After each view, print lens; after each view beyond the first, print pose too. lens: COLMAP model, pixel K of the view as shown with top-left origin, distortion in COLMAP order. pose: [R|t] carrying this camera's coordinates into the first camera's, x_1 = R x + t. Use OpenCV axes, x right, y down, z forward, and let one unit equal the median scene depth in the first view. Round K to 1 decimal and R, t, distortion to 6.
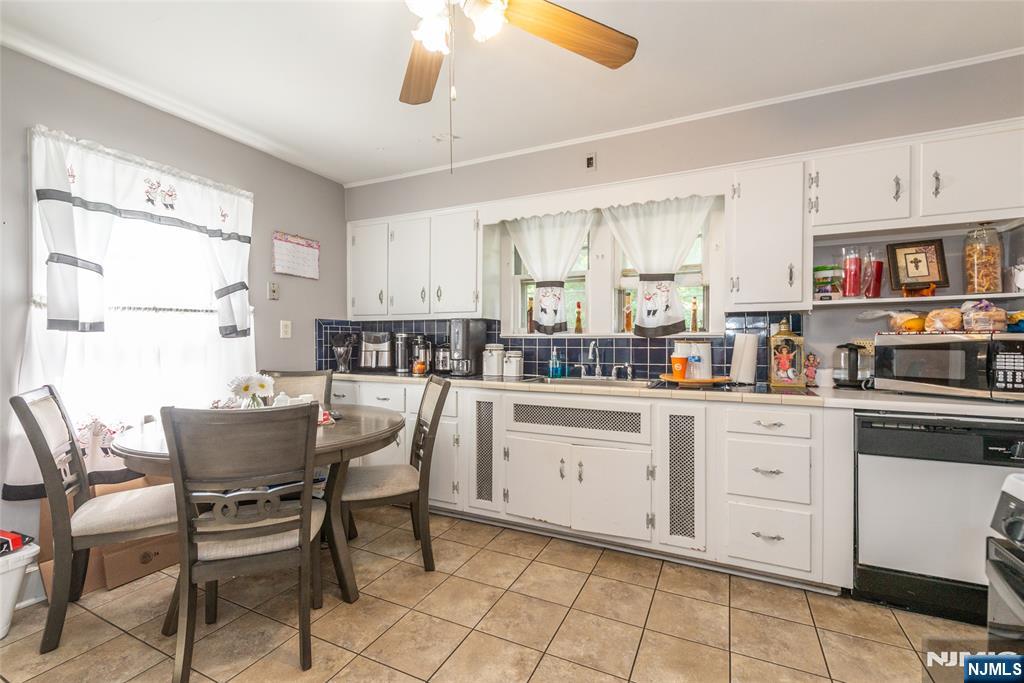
lens RADIAL K [[441.3, 0, 512.0], [0, 441.3, 341.5], [0, 0, 1]] dist [0.013733, -0.000171]
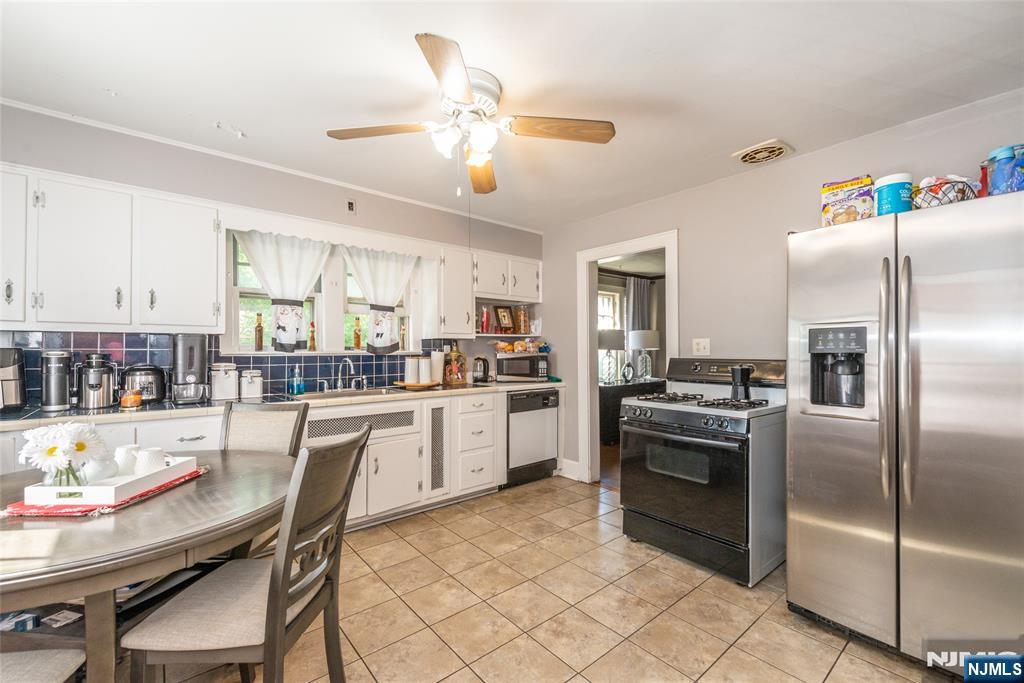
lens RADIAL K [[441.3, 0, 512.0], [0, 441.3, 341.5], [0, 0, 1]] dist [0.013733, -0.000171]
pose [[0.398818, 0.014598, 0.916914, -0.827432], [0.001146, 0.999865, -0.016418, -0.029969], [-0.917030, 0.007599, 0.398747, 0.160481]]
